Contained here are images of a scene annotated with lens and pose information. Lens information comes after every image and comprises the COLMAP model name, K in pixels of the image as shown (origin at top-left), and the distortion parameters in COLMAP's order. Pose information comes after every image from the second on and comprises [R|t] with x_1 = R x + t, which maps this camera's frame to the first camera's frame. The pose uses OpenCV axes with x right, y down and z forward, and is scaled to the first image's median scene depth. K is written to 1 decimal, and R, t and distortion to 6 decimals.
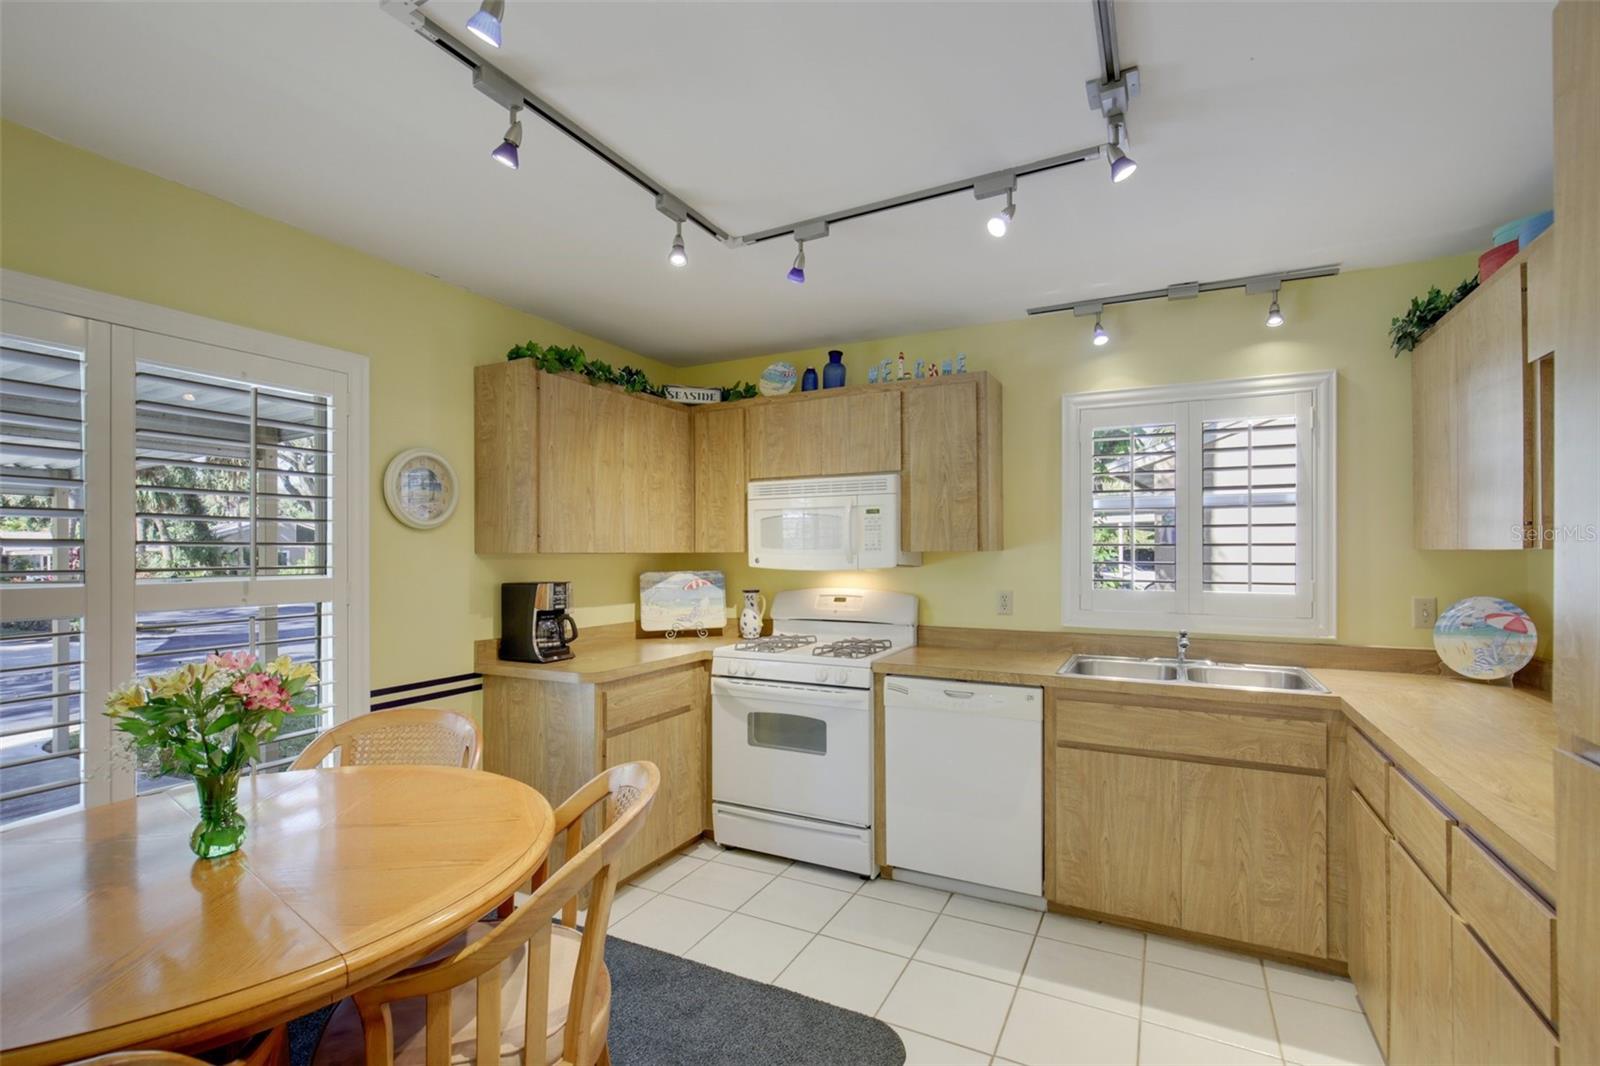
lens RADIAL K [[726.3, 0, 797.3], [0, 726.3, 546.9], [0, 0, 1]] dist [-0.012559, 0.004829]
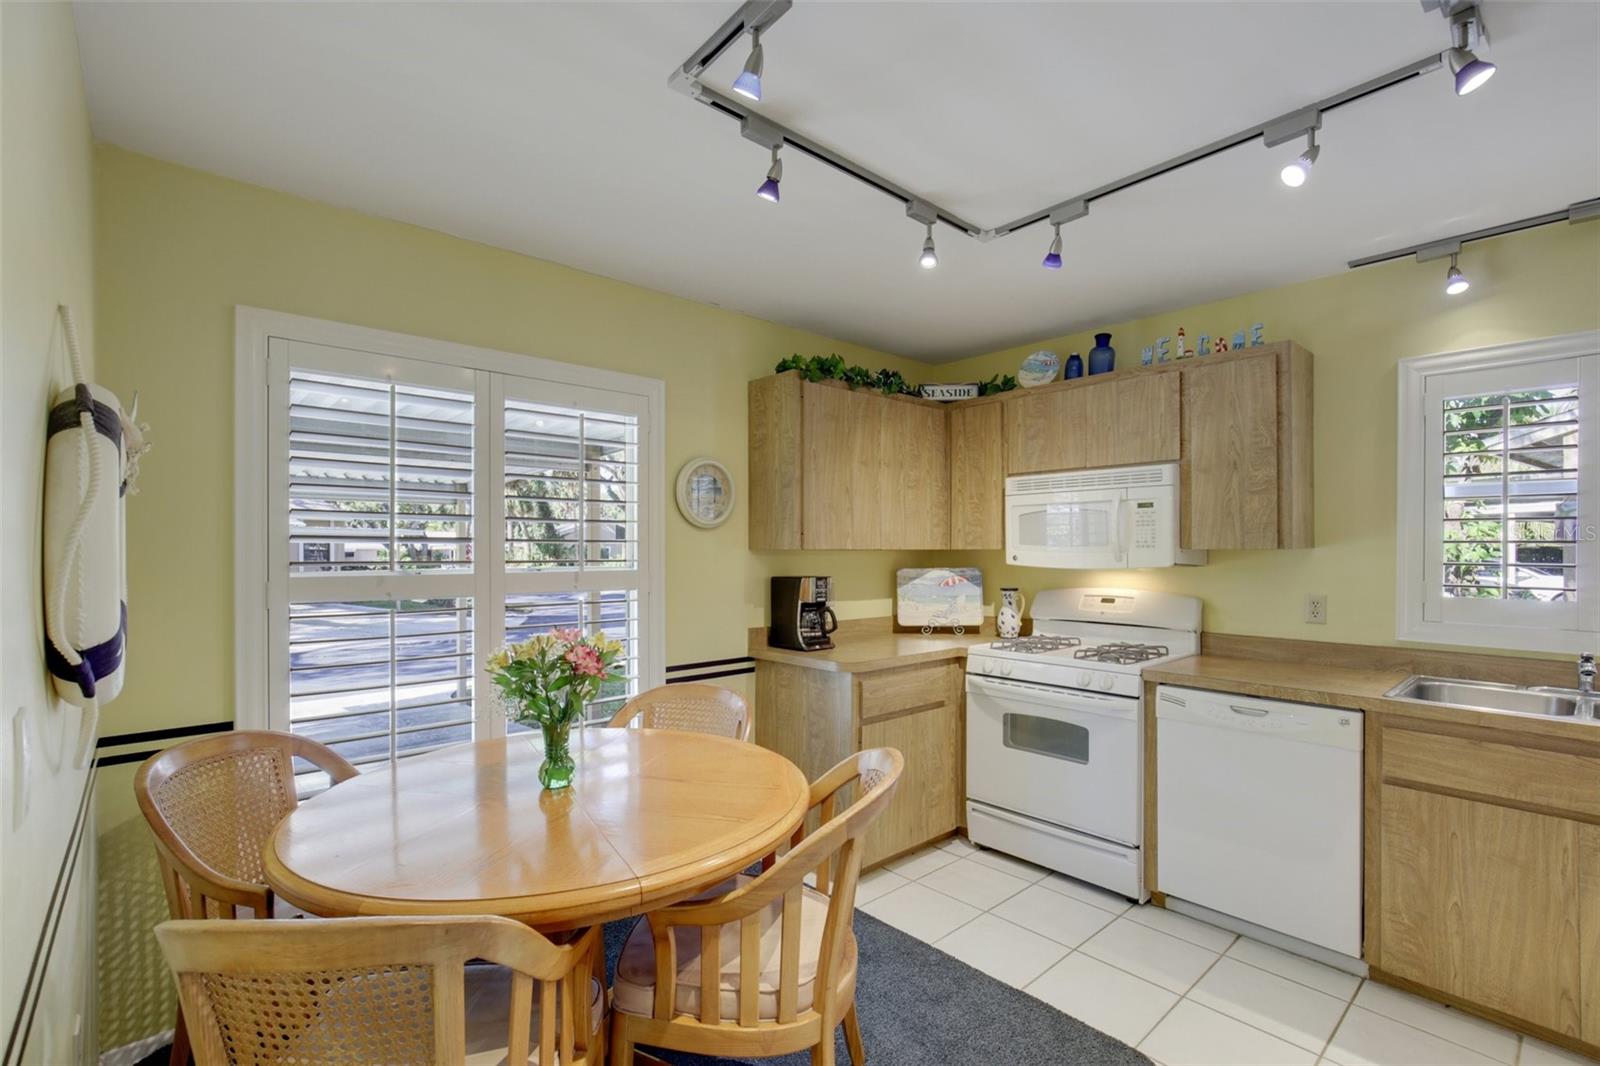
lens RADIAL K [[726.3, 0, 791.8], [0, 726.3, 548.6], [0, 0, 1]] dist [-0.012559, 0.004829]
pose [[0.932732, 0.003333, -0.360555, 0.019948], [-0.000919, 0.999976, 0.006866, -0.000179], [0.360570, -0.006073, 0.932713, -0.017489]]
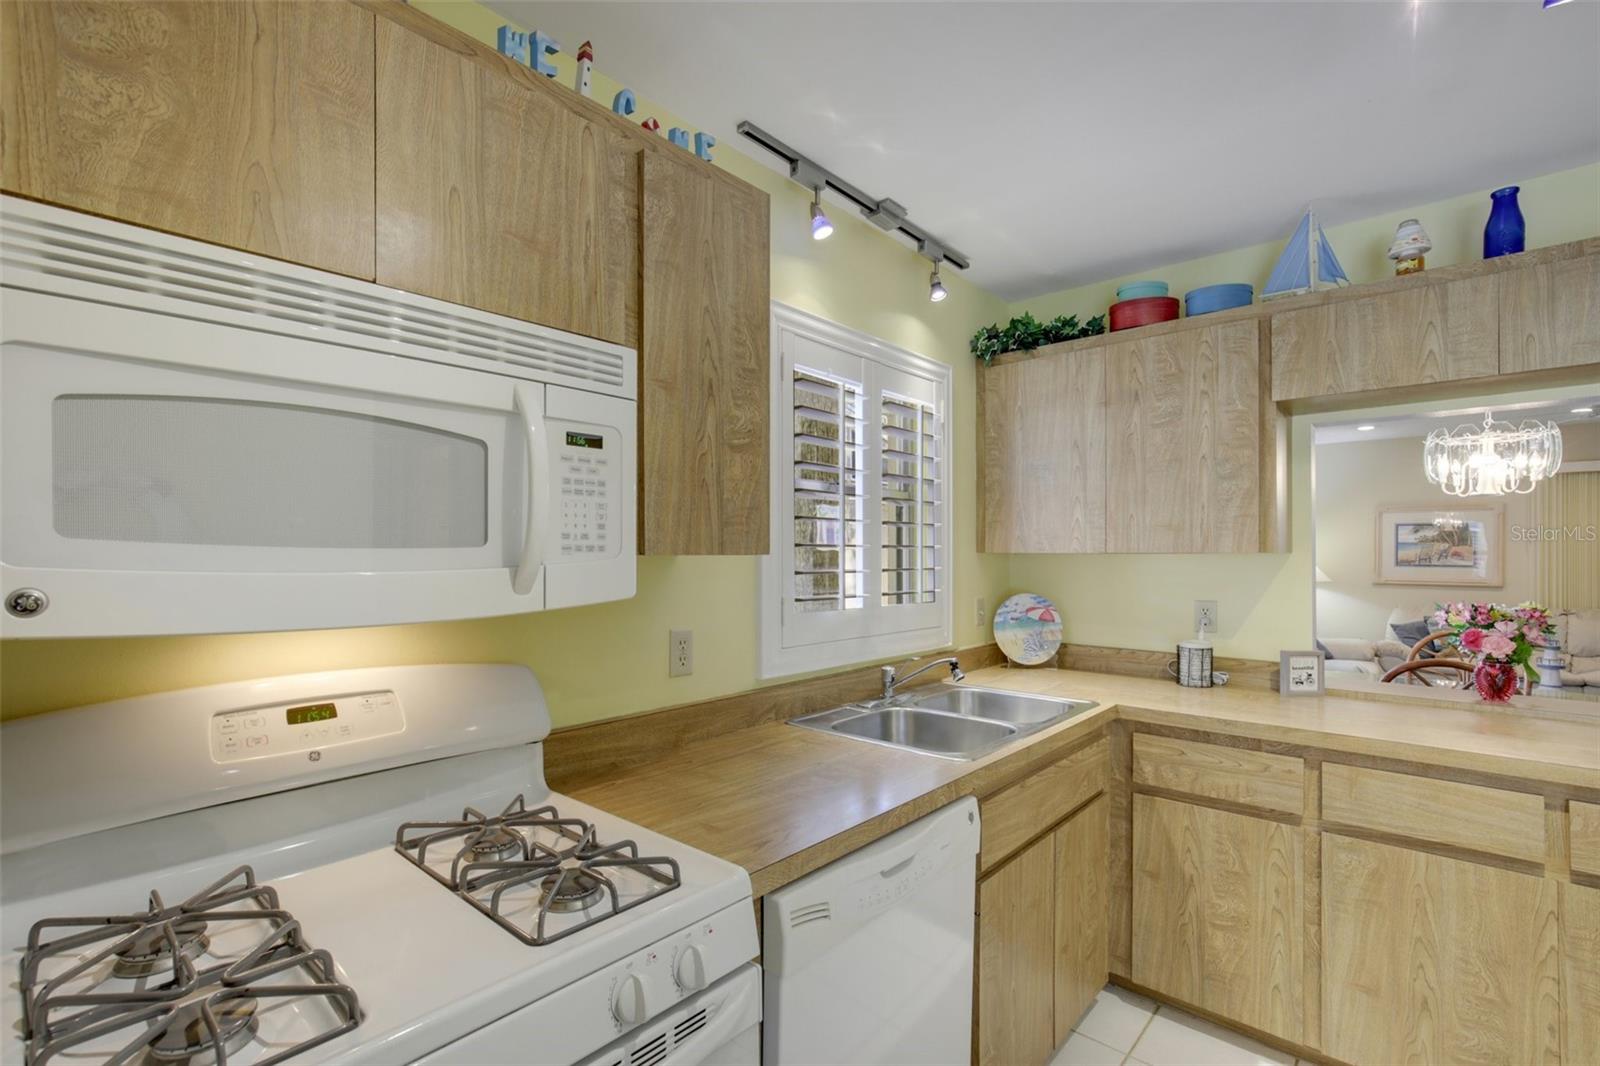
lens RADIAL K [[726.3, 0, 792.3], [0, 726.3, 549.4], [0, 0, 1]] dist [-0.012559, 0.004829]
pose [[0.233008, 0.006559, 0.972453, -0.240009], [-0.006679, 0.999964, -0.005144, 0.004951], [-0.972452, -0.005296, 0.233044, 0.934335]]
